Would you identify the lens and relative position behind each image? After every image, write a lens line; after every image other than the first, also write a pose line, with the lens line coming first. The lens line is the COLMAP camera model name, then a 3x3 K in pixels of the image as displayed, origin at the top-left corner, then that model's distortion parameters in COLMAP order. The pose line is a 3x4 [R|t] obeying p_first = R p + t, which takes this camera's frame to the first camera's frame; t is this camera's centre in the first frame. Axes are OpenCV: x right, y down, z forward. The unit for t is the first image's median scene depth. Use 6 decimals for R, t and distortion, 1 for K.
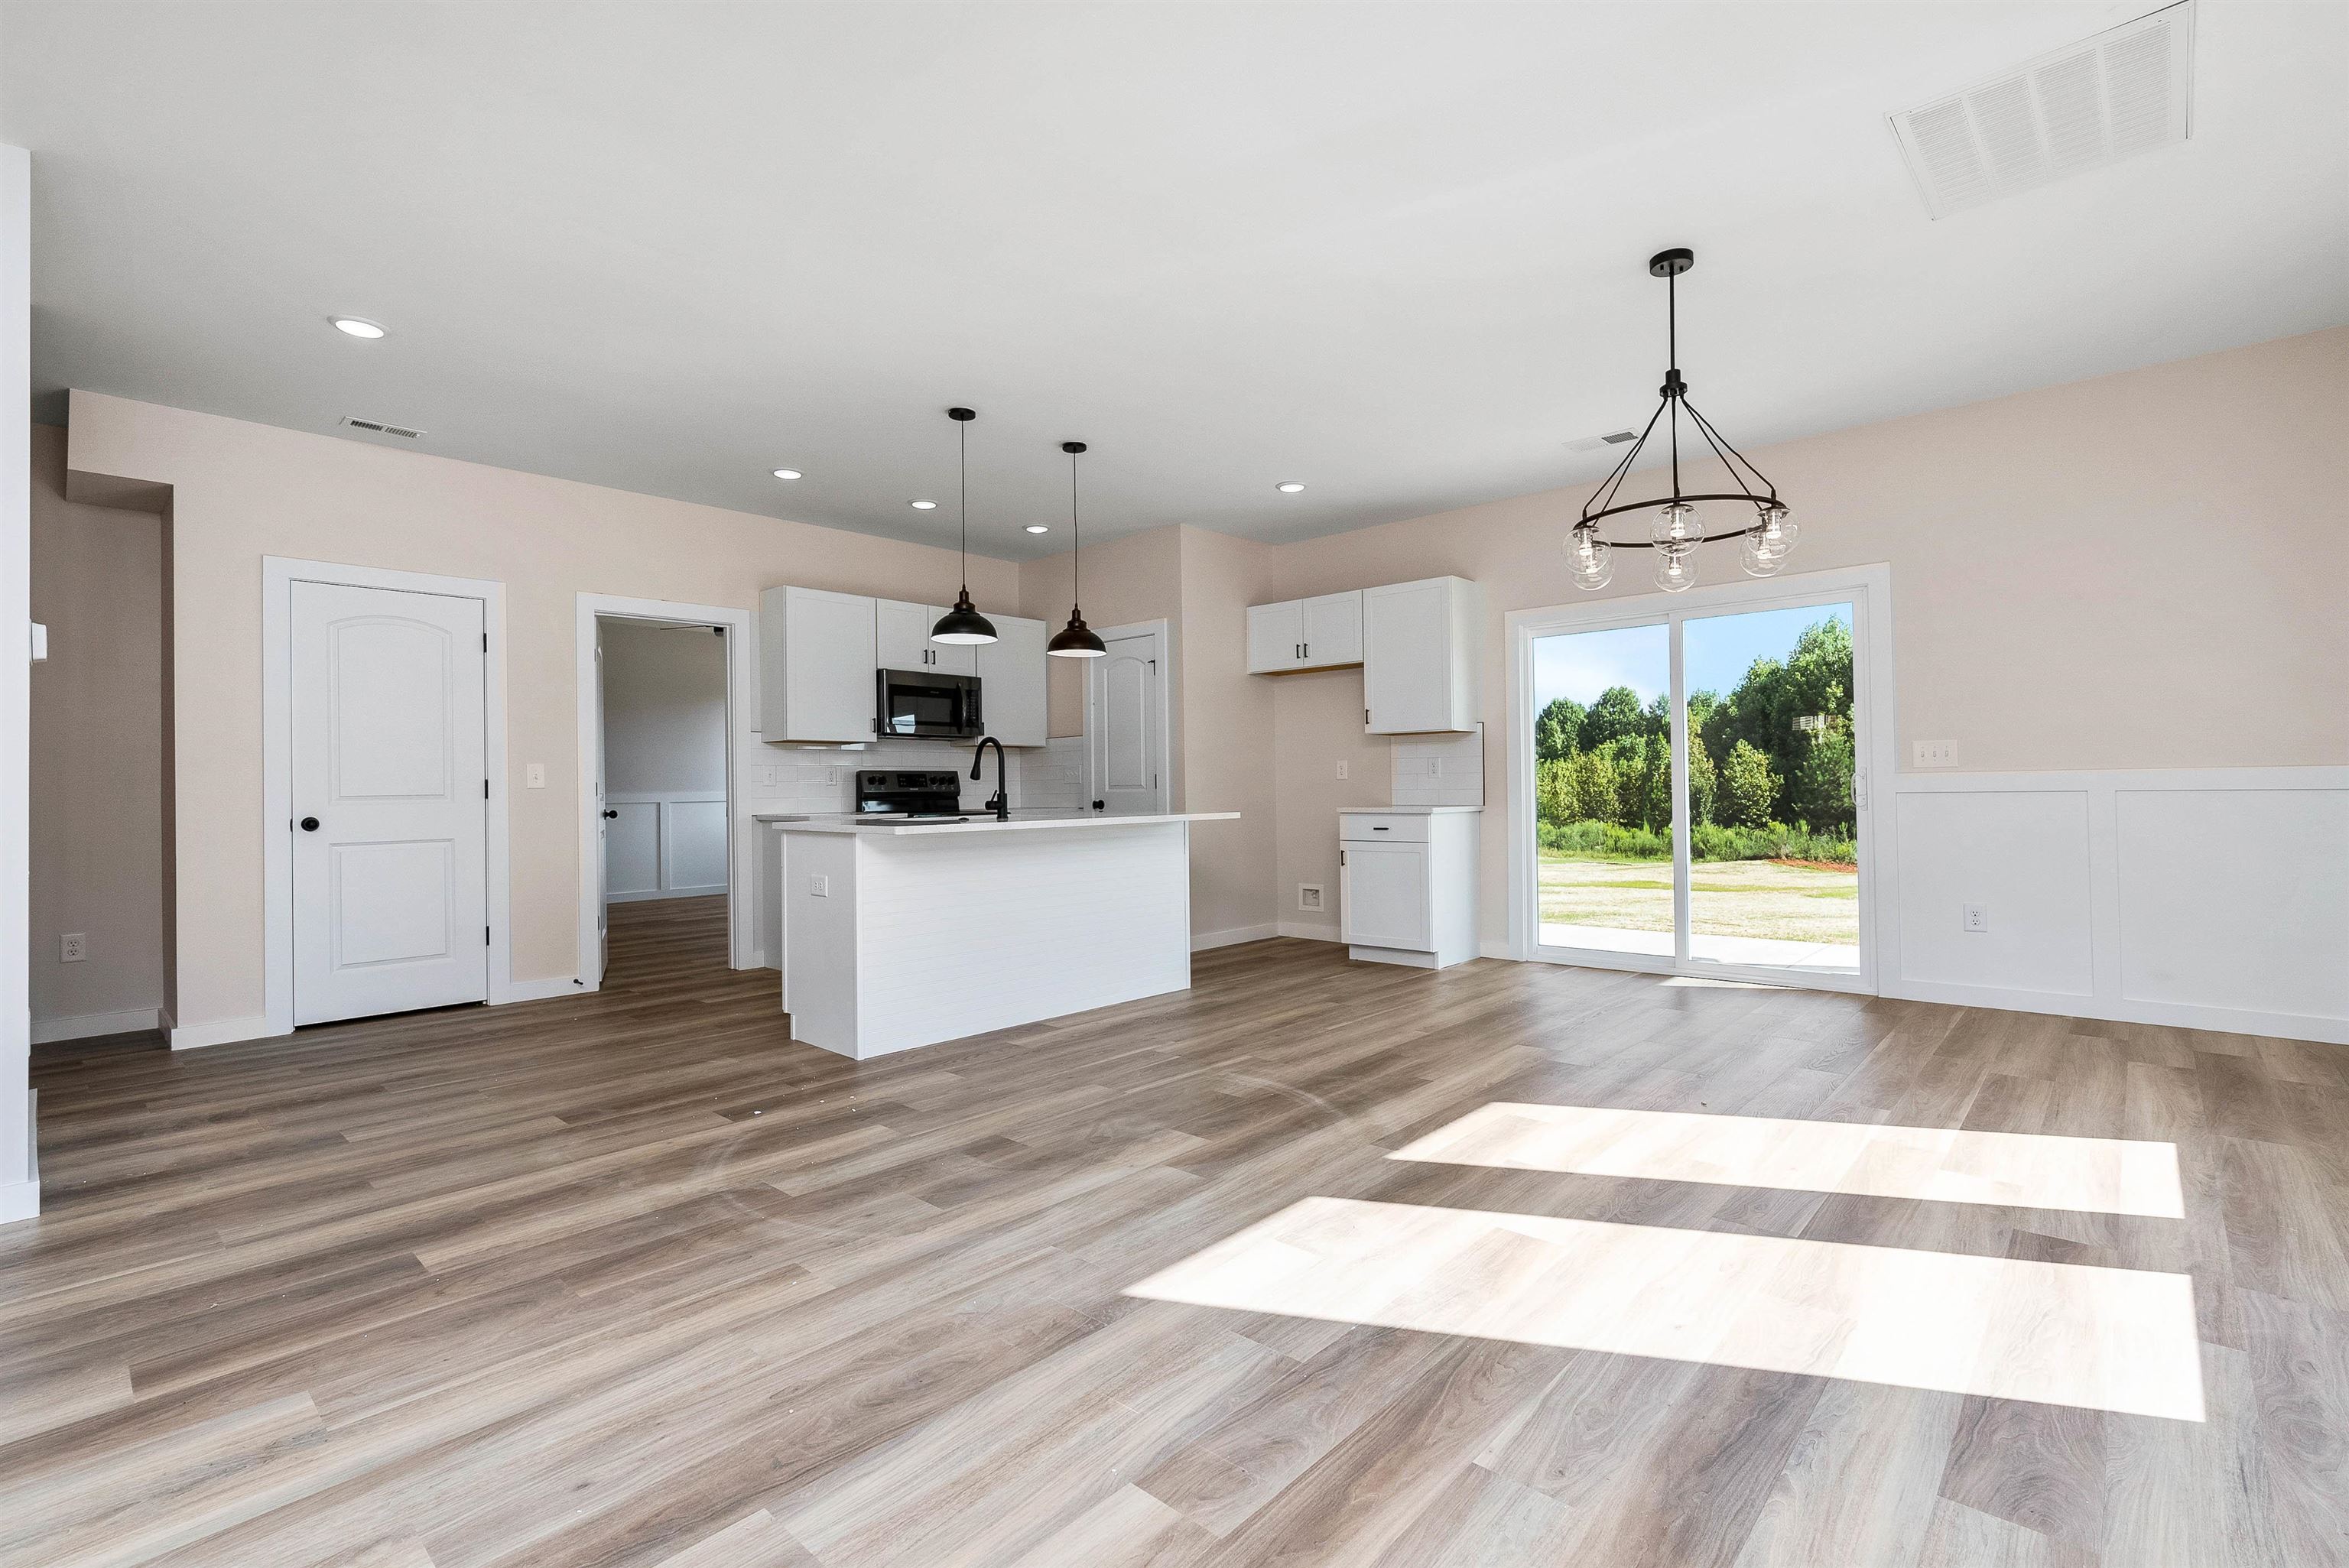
lens RADIAL K [[1063.4, 0, 1173.8], [0, 1063.4, 776.7], [0, 0, 1]] dist [-0.003083, 0.000062]
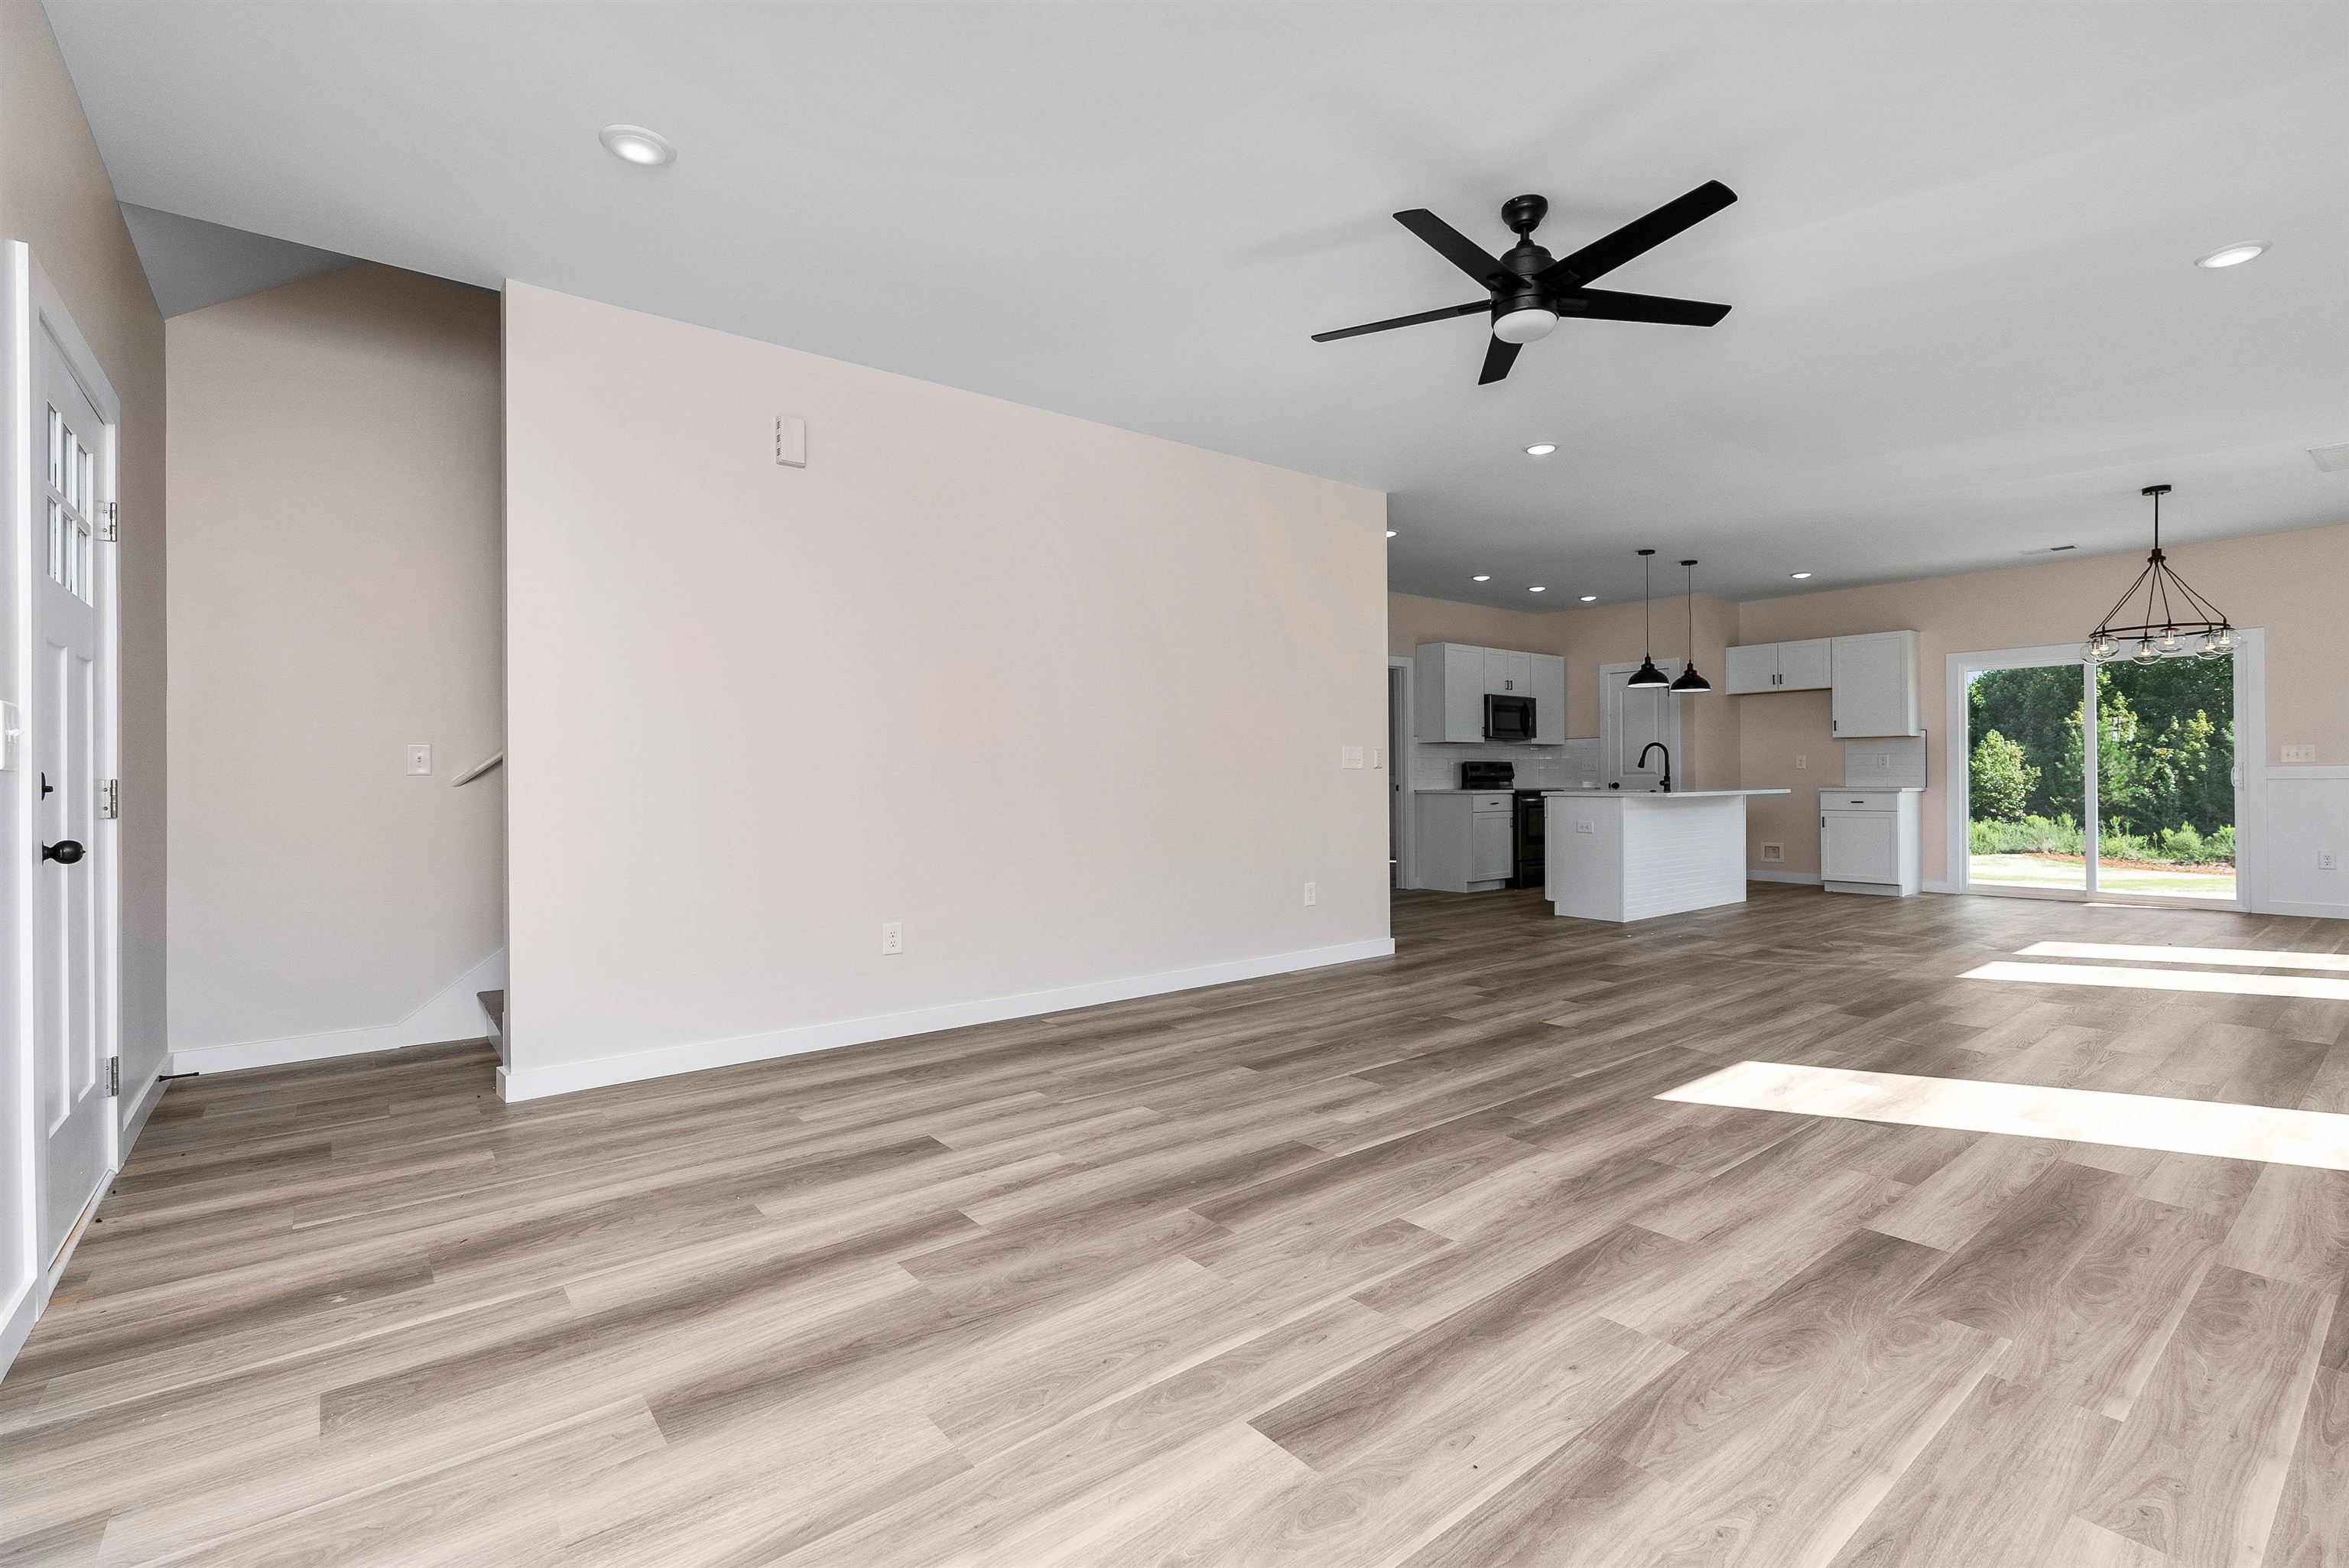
lens RADIAL K [[1044.5, 0, 1199.6], [0, 1044.5, 776.9], [0, 0, 1]] dist [-0.000554, 0.000202]
pose [[0.989003, 0.006442, -0.147756, -0.460570], [-0.004808, 0.999923, 0.011415, 0.001229], [0.147818, -0.010579, 0.988958, -0.532989]]
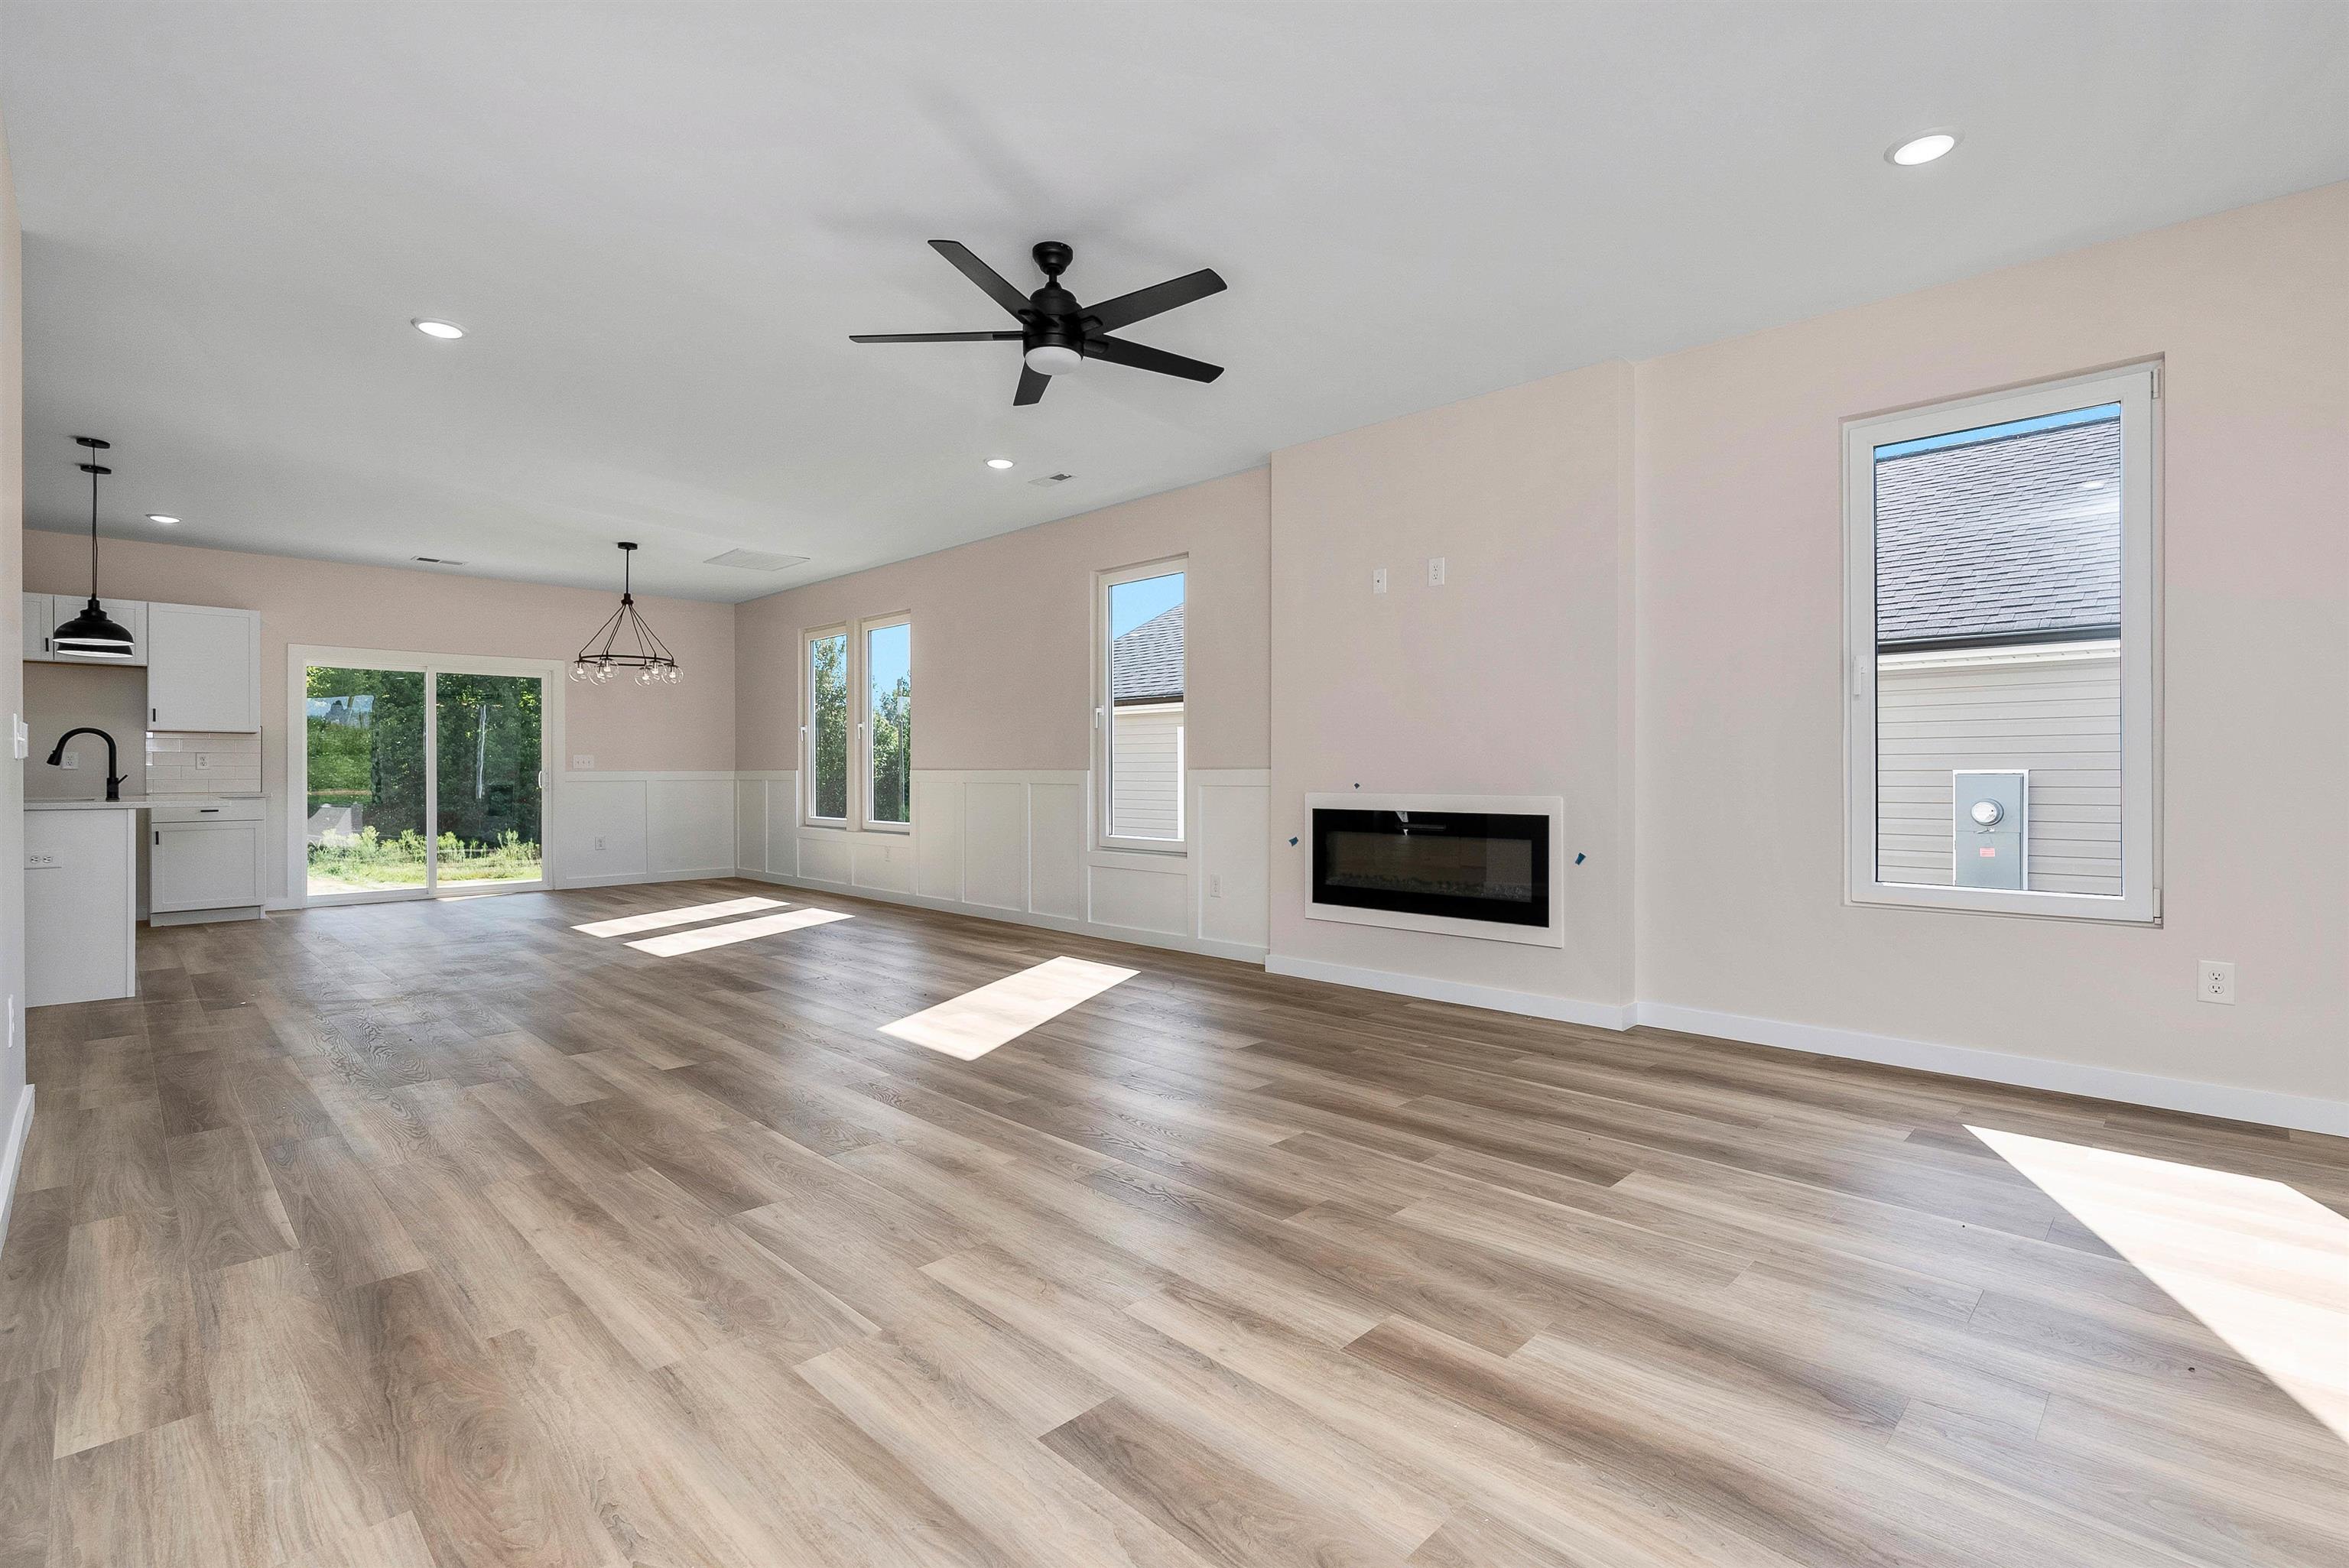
lens RADIAL K [[1063.4, 0, 1173.8], [0, 1063.4, 776.7], [0, 0, 1]] dist [-0.003083, 0.000062]
pose [[0.061504, 0.010652, 0.998050, -0.876851], [-0.009093, 0.999908, -0.010111, 0.011318], [-0.998065, -0.008454, 0.061595, -0.159061]]
